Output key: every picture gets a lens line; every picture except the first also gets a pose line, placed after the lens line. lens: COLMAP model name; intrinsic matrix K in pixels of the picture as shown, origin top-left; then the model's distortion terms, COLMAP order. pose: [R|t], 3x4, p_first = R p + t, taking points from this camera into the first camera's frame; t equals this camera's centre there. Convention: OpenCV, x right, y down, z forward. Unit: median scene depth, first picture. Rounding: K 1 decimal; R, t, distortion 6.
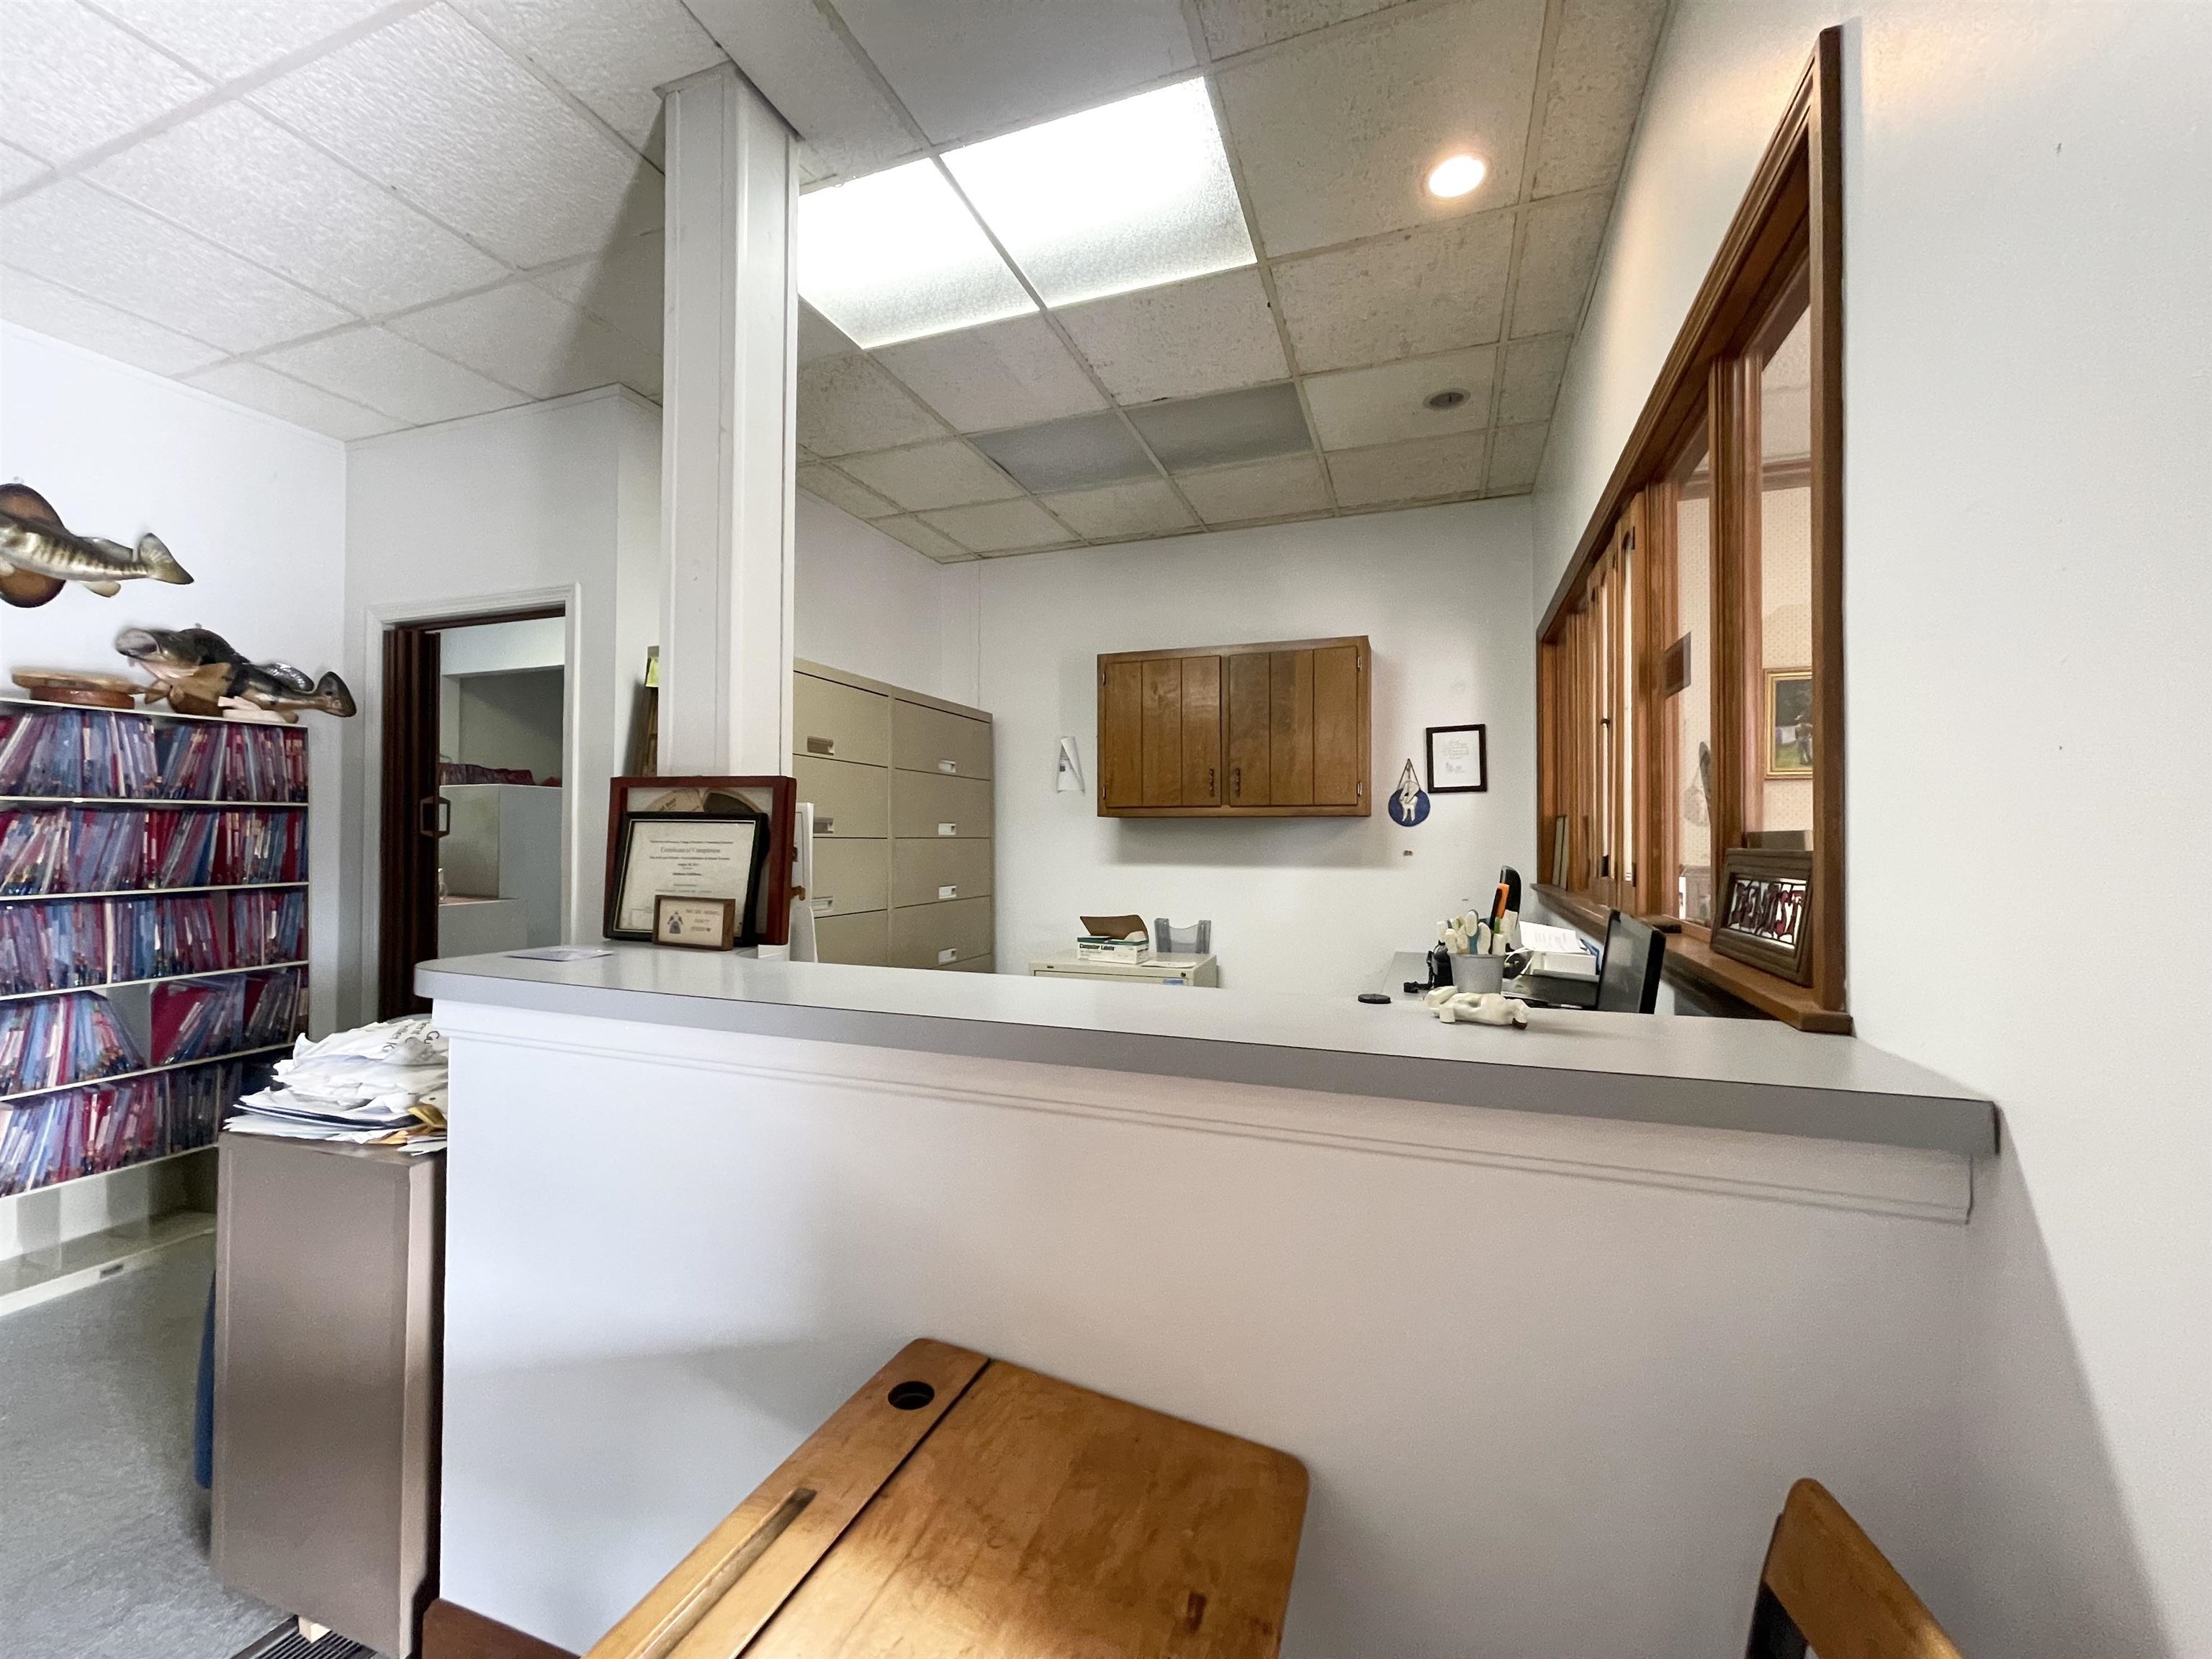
lens RADIAL K [[888.9, 0, 1110.1], [0, 888.9, 832.9], [0, 0, 1]] dist [0.002266, 0.000241]
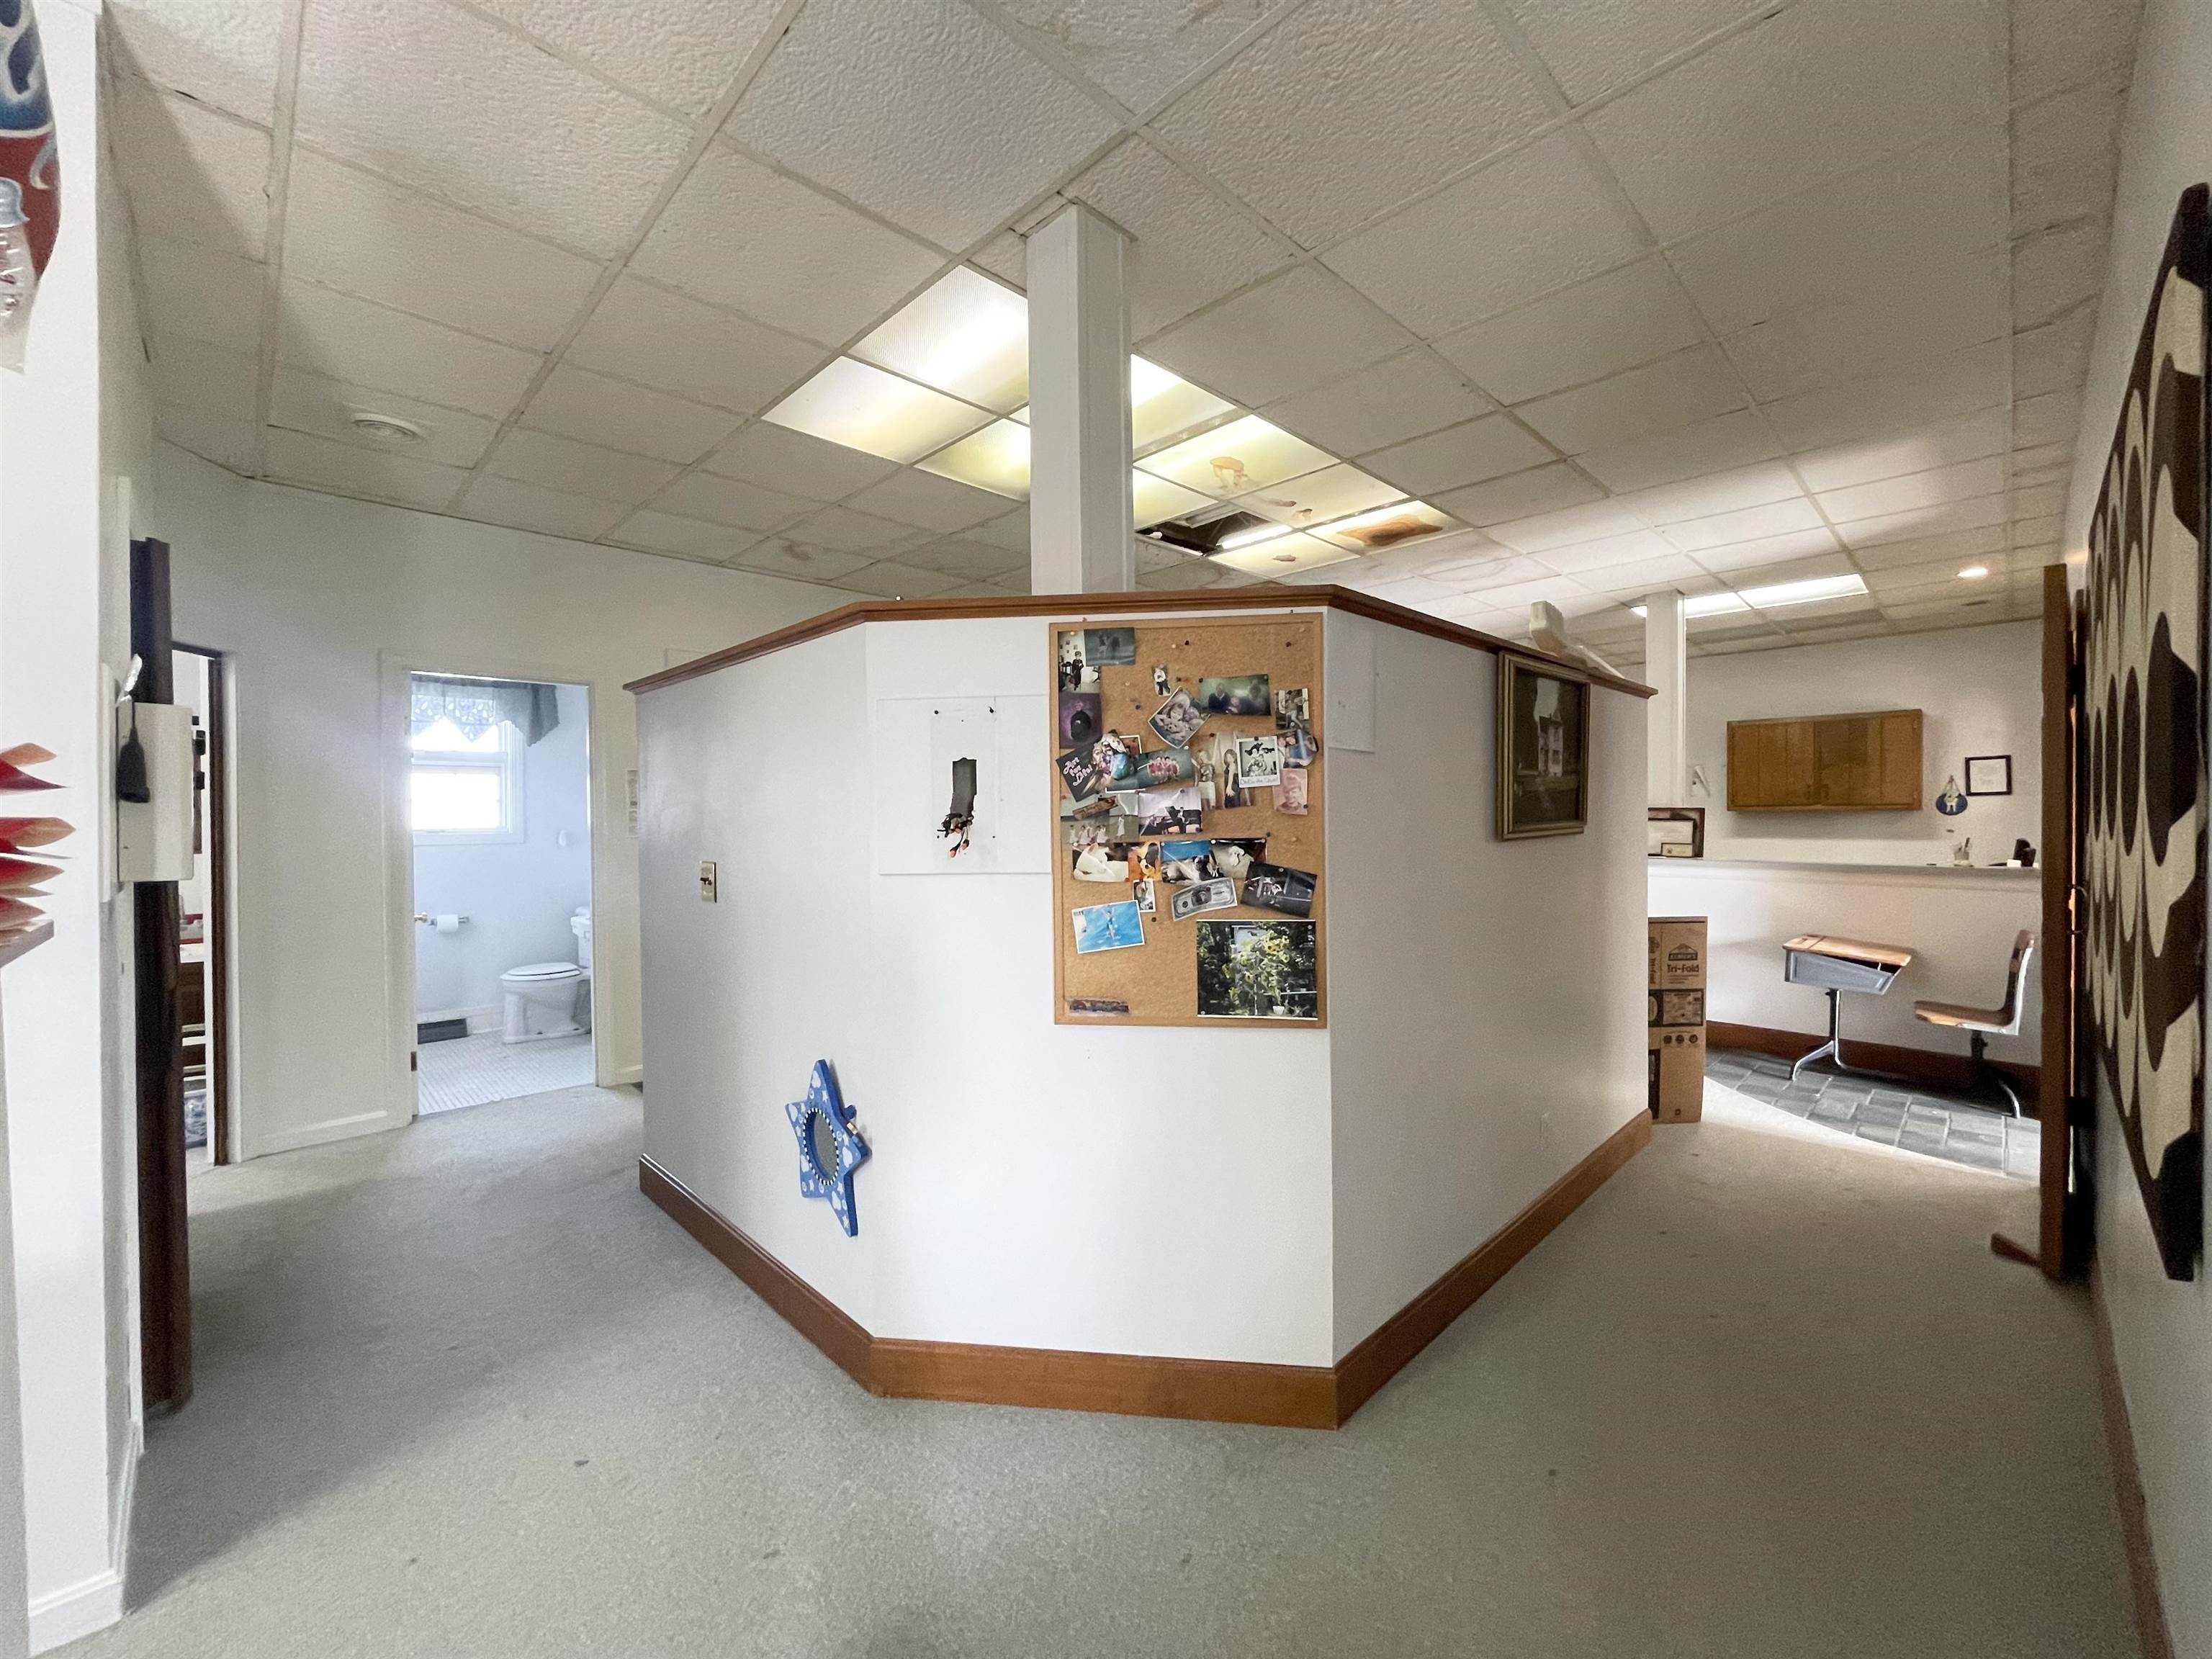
lens RADIAL K [[888.9, 0, 1100.4], [0, 888.9, 825.7], [0, 0, 1]] dist [0.002266, 0.000241]
pose [[0.900690, -0.002632, -0.434454, -0.401186], [0.009807, 0.999850, 0.014274, -0.028213], [0.434352, -0.017117, 0.900581, -1.277205]]
